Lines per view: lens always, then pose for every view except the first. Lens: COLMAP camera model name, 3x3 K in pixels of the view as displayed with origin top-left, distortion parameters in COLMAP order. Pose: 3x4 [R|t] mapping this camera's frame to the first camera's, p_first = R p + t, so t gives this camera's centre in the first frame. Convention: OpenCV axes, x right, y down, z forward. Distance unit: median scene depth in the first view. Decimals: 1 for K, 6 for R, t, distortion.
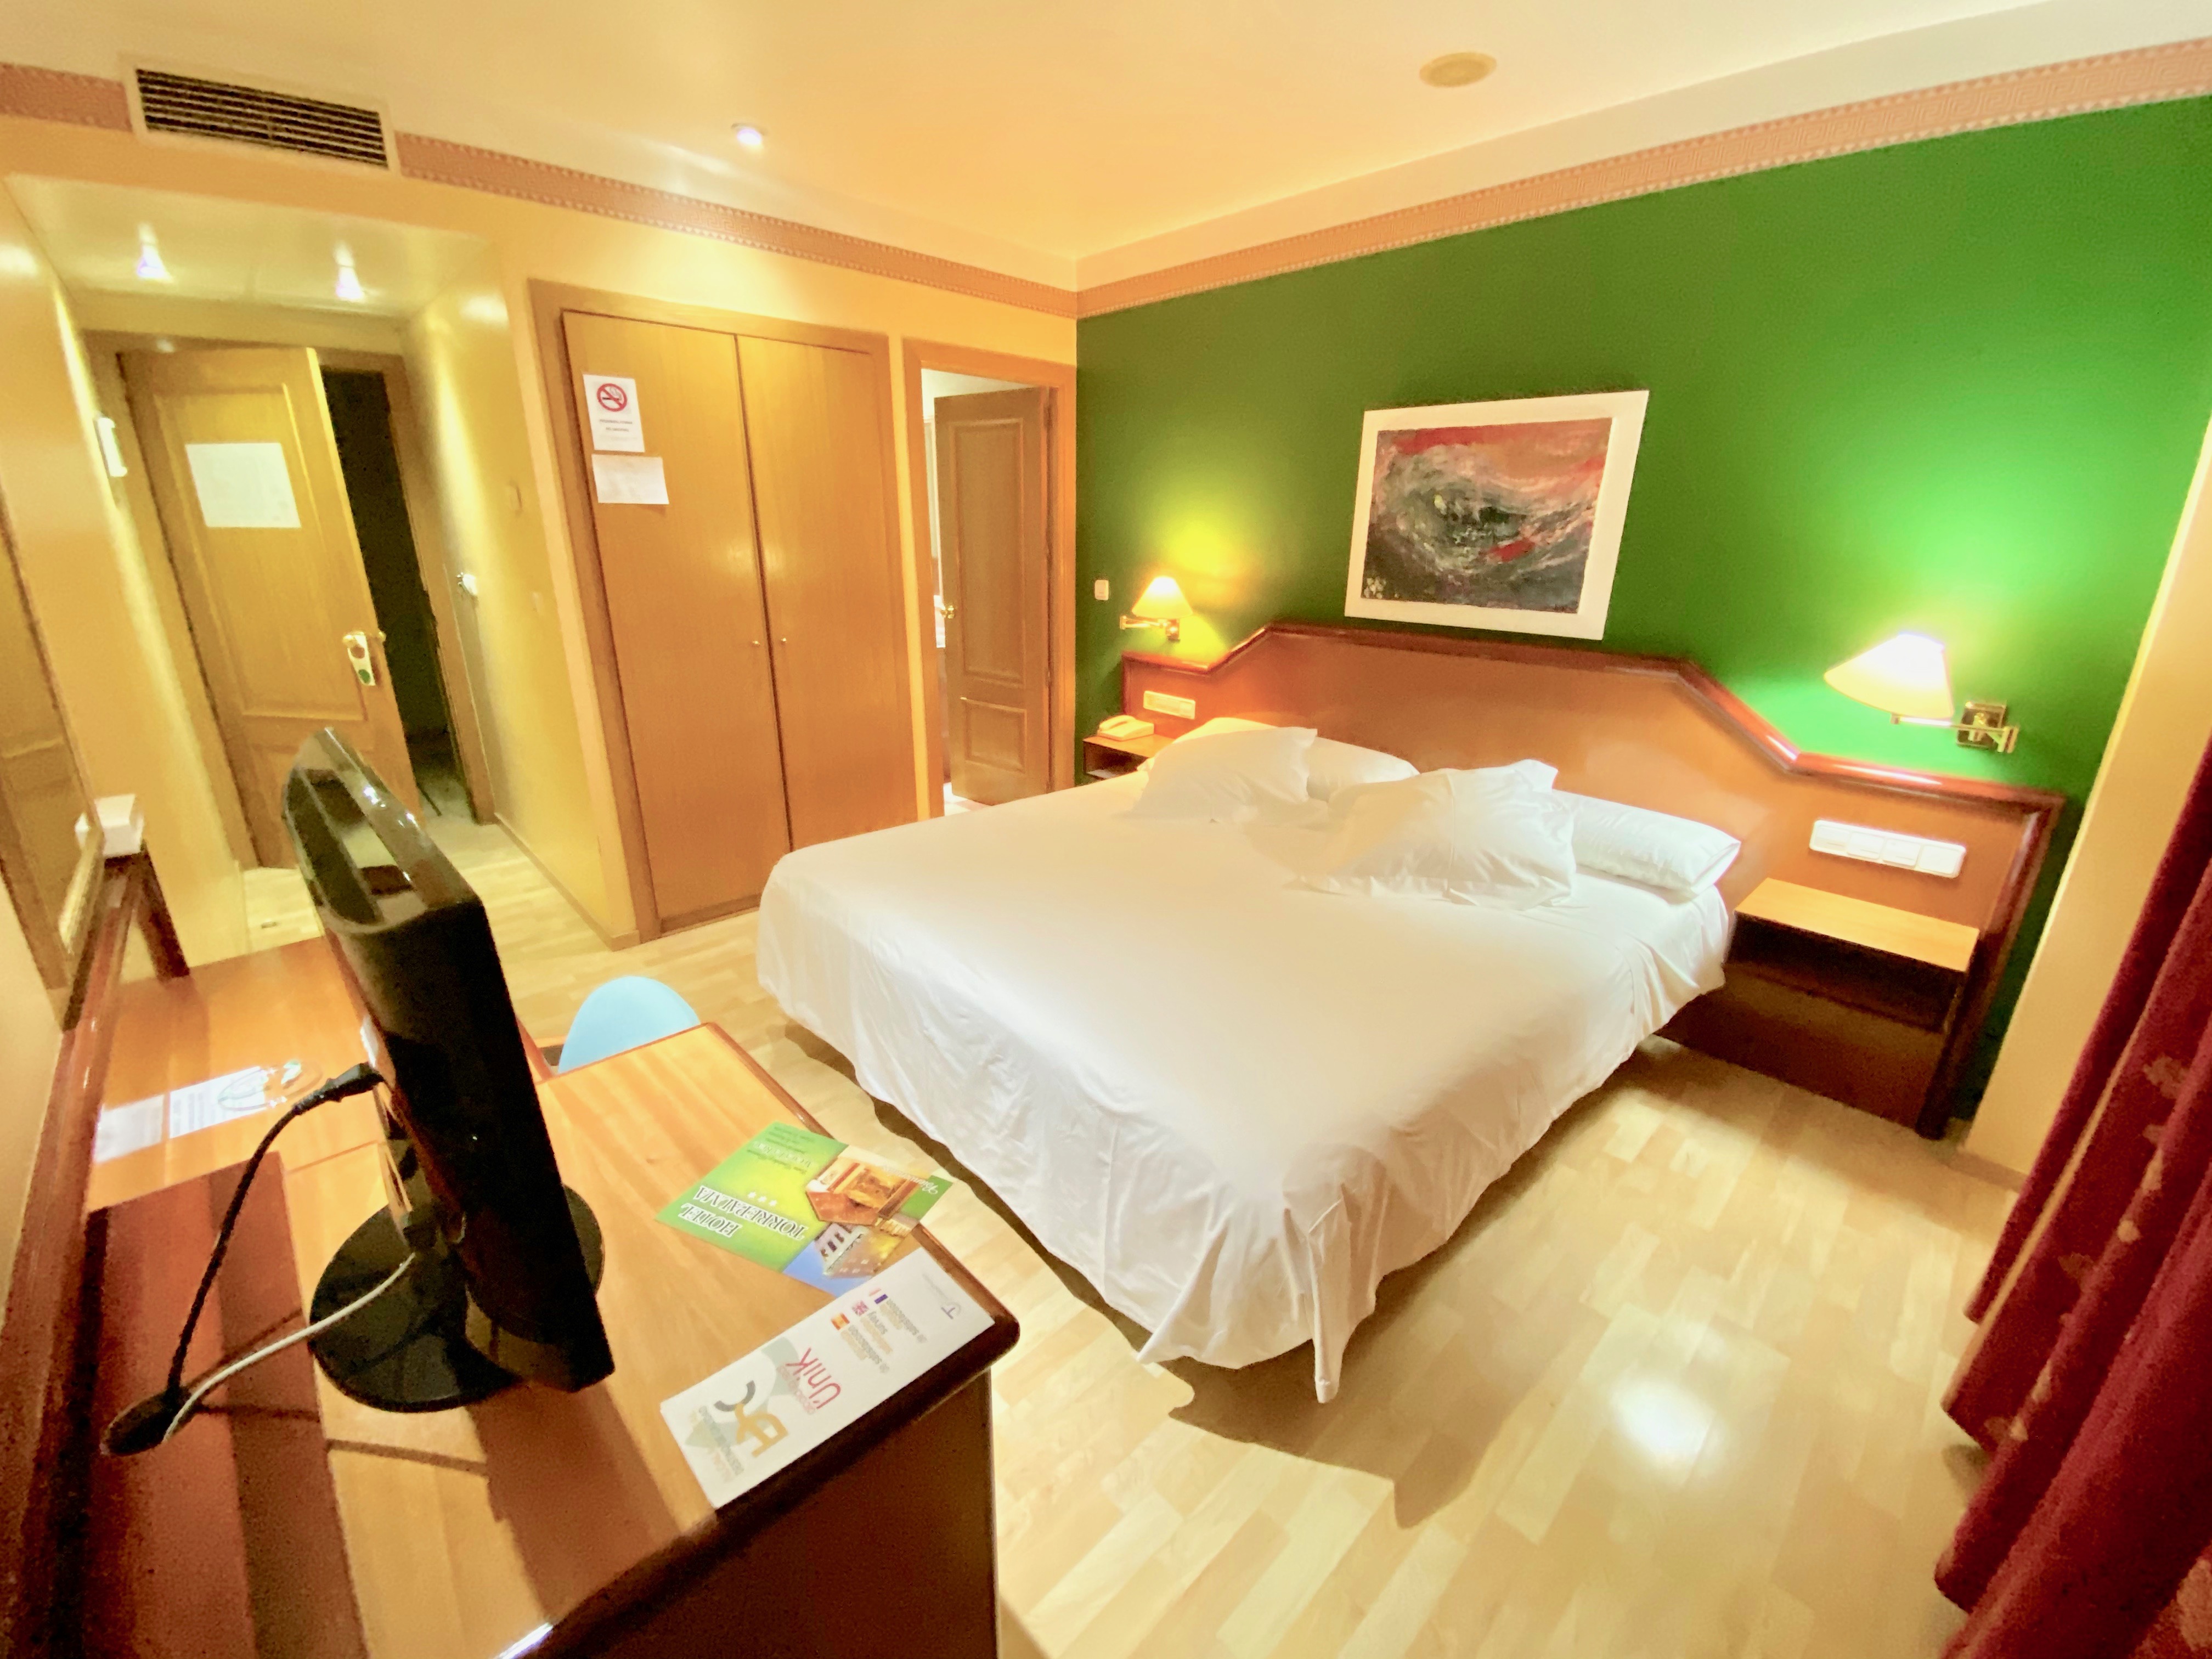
lens RADIAL K [[892.2, 0, 1106.0], [0, 892.2, 829.5], [0, 0, 1]] dist [-0.000144, 0.000000]
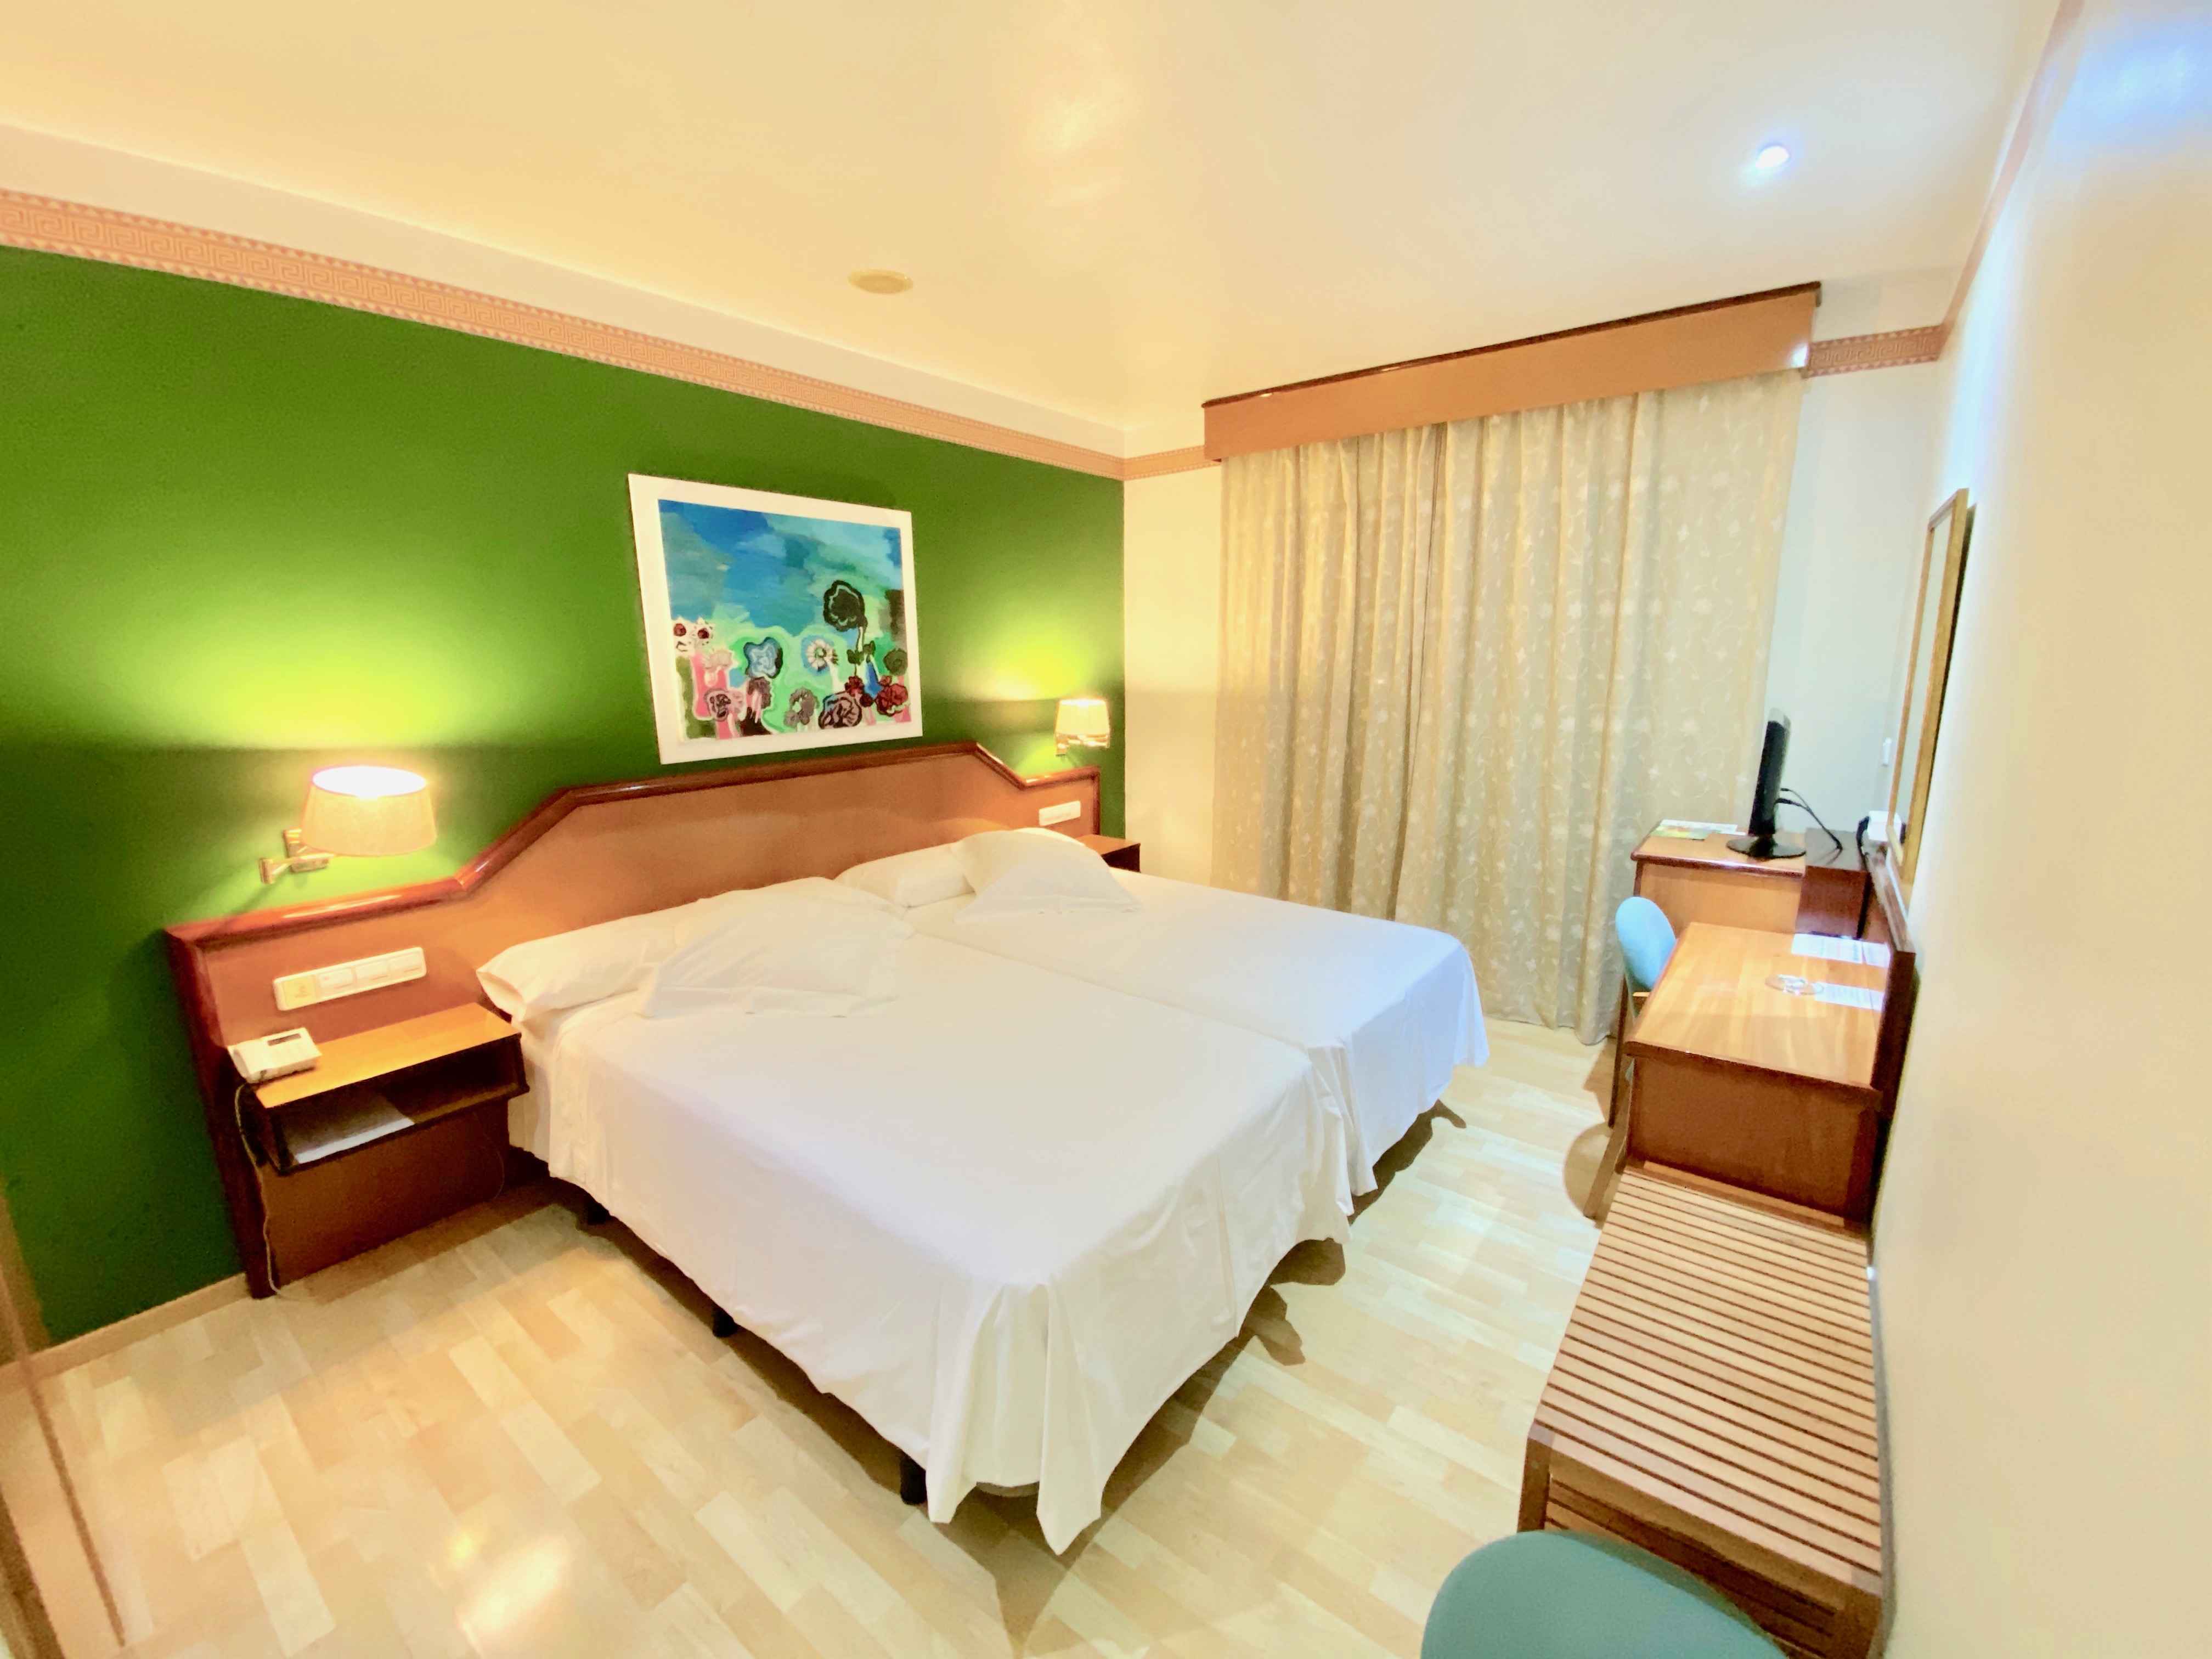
lens RADIAL K [[892.2, 0, 1106.0], [0, 892.2, 829.5], [0, 0, 1]] dist [-0.000144, 0.000000]
pose [[-0.138190, -0.212004, 0.967449, -0.816366], [0.331987, 0.910392, 0.246922, -0.322600], [-0.933107, 0.355302, -0.055425, 0.860461]]
